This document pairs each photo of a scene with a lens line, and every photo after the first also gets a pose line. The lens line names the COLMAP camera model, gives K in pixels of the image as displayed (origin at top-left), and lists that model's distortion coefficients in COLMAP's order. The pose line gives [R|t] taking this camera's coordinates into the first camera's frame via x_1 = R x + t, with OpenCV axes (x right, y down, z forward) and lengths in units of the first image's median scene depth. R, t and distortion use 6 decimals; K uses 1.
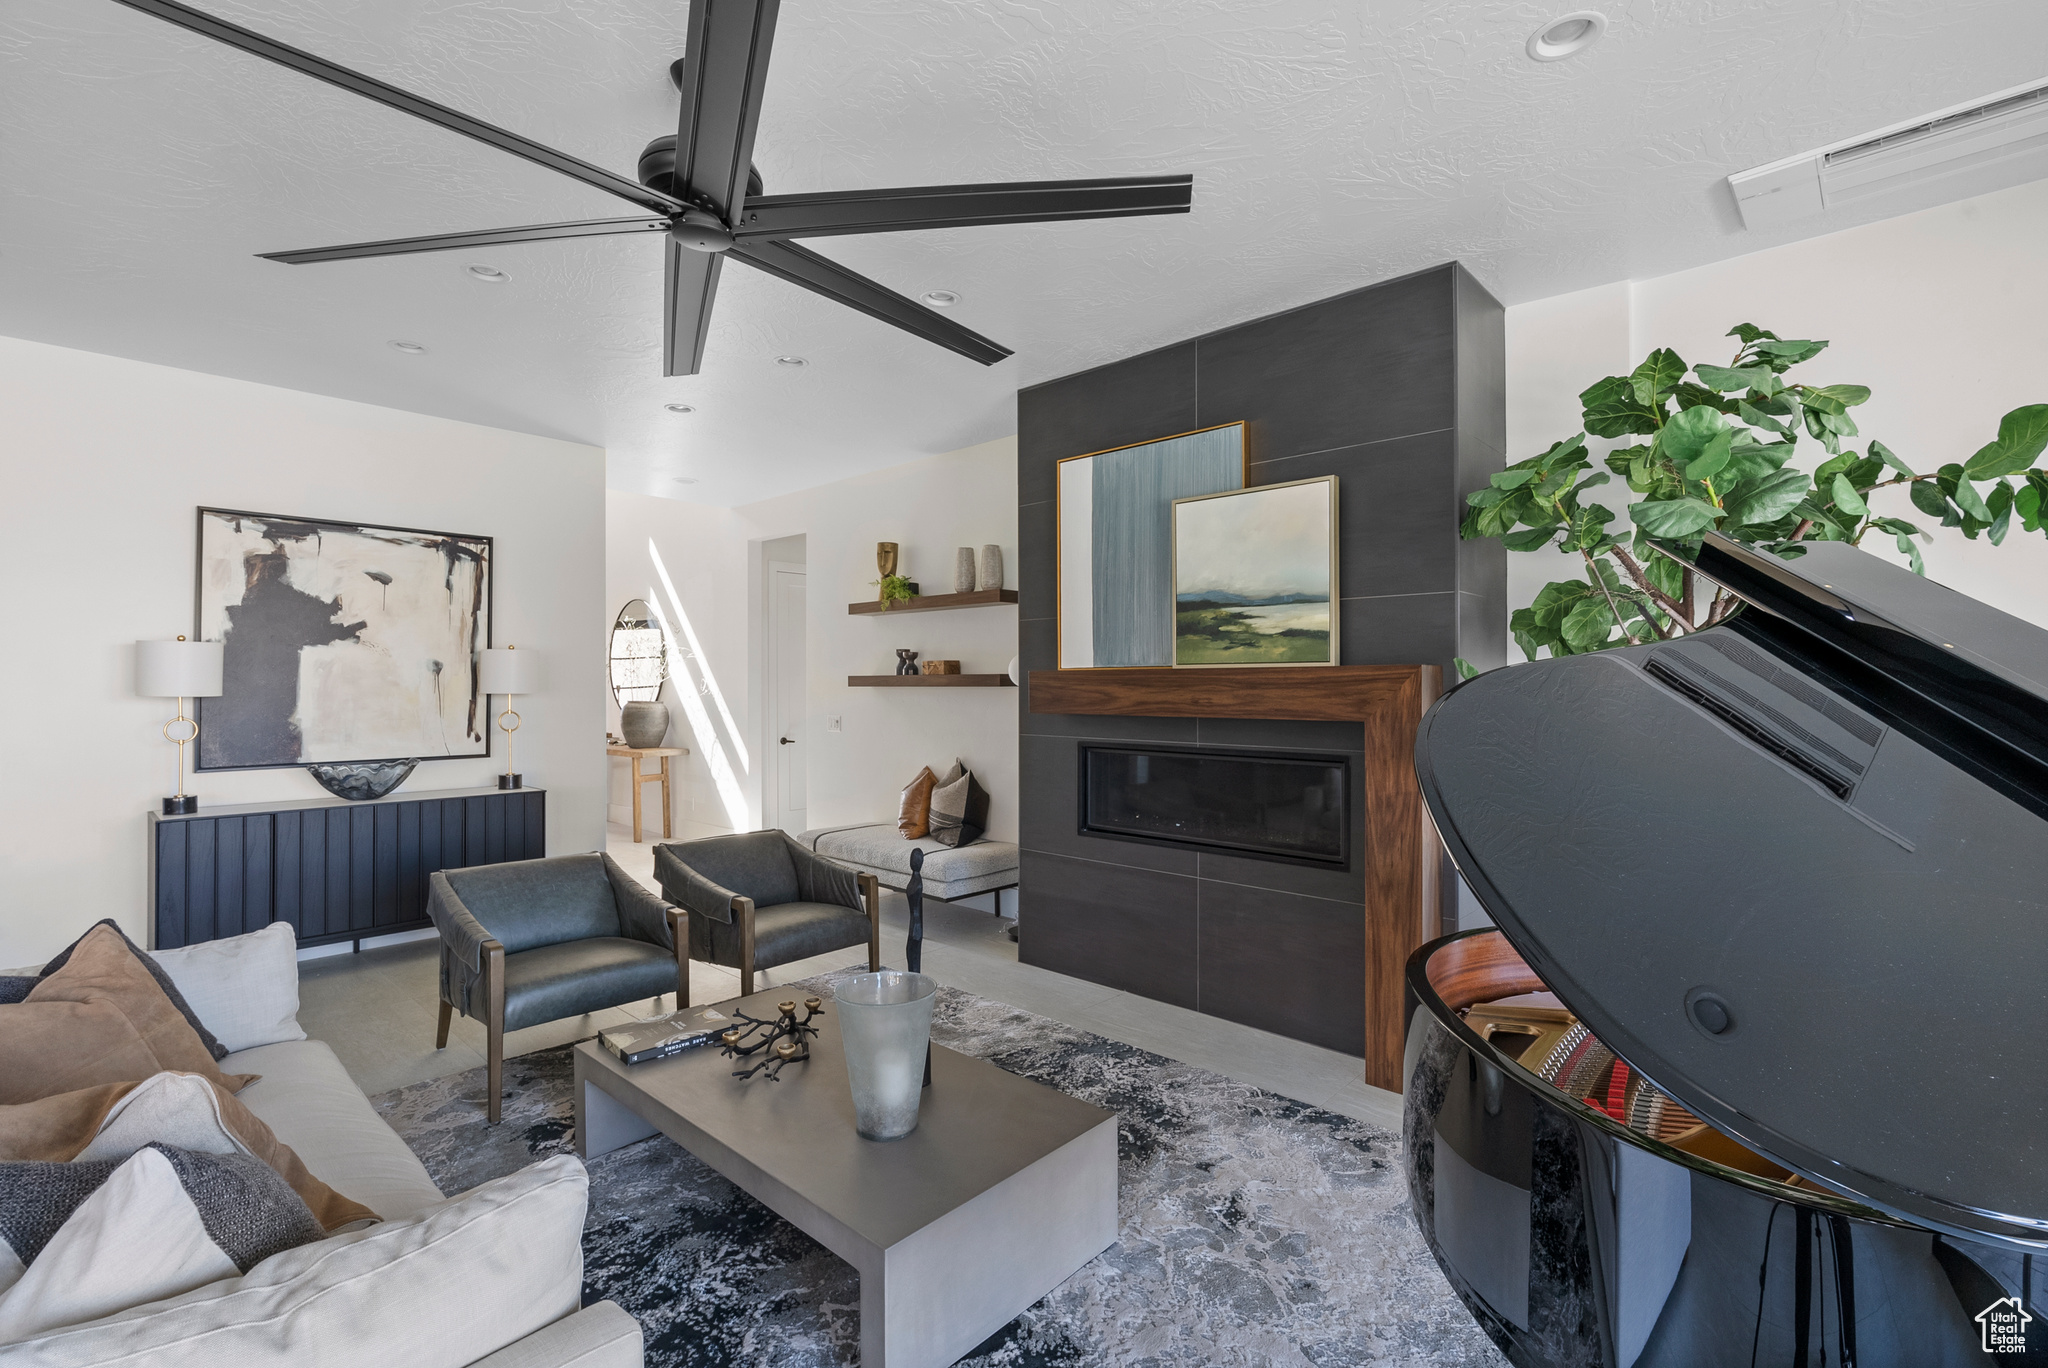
lens RADIAL K [[926.4, 0, 1037.2], [0, 926.4, 678.7], [0, 0, 1]] dist [-0.012541, 0.002491]
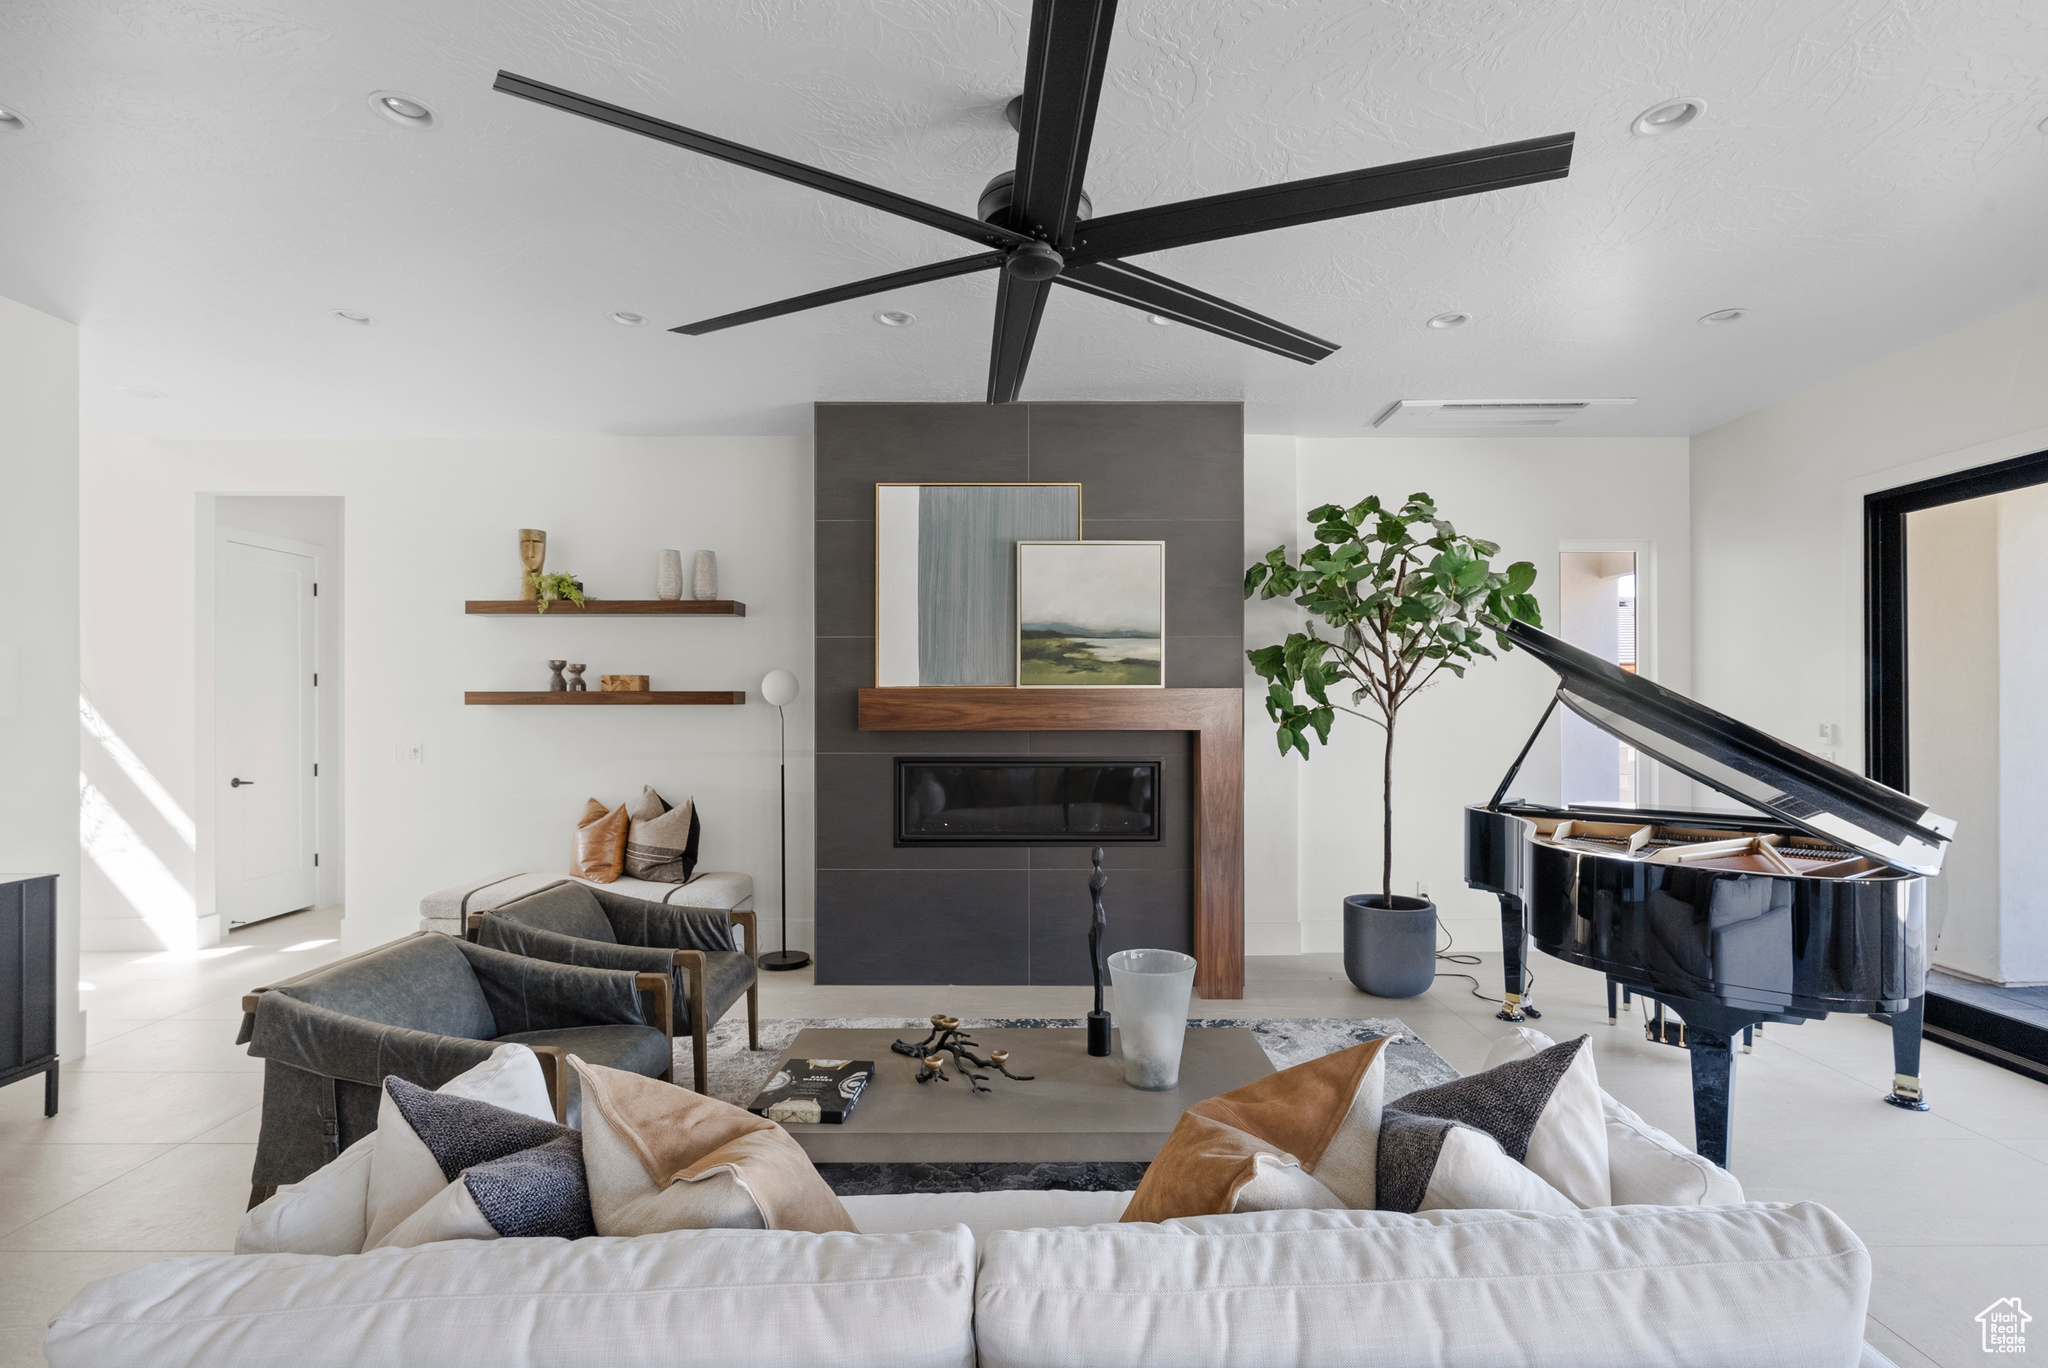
lens RADIAL K [[926.4, 0, 1039.1], [0, 926.4, 695.1], [0, 0, 1]] dist [-0.012541, 0.002491]
pose [[0.728561, 0.004981, 0.684963, -0.518956], [-0.003806, 0.999988, -0.003224, 0.000983], [-0.684971, -0.000258, 0.728571, 0.125858]]
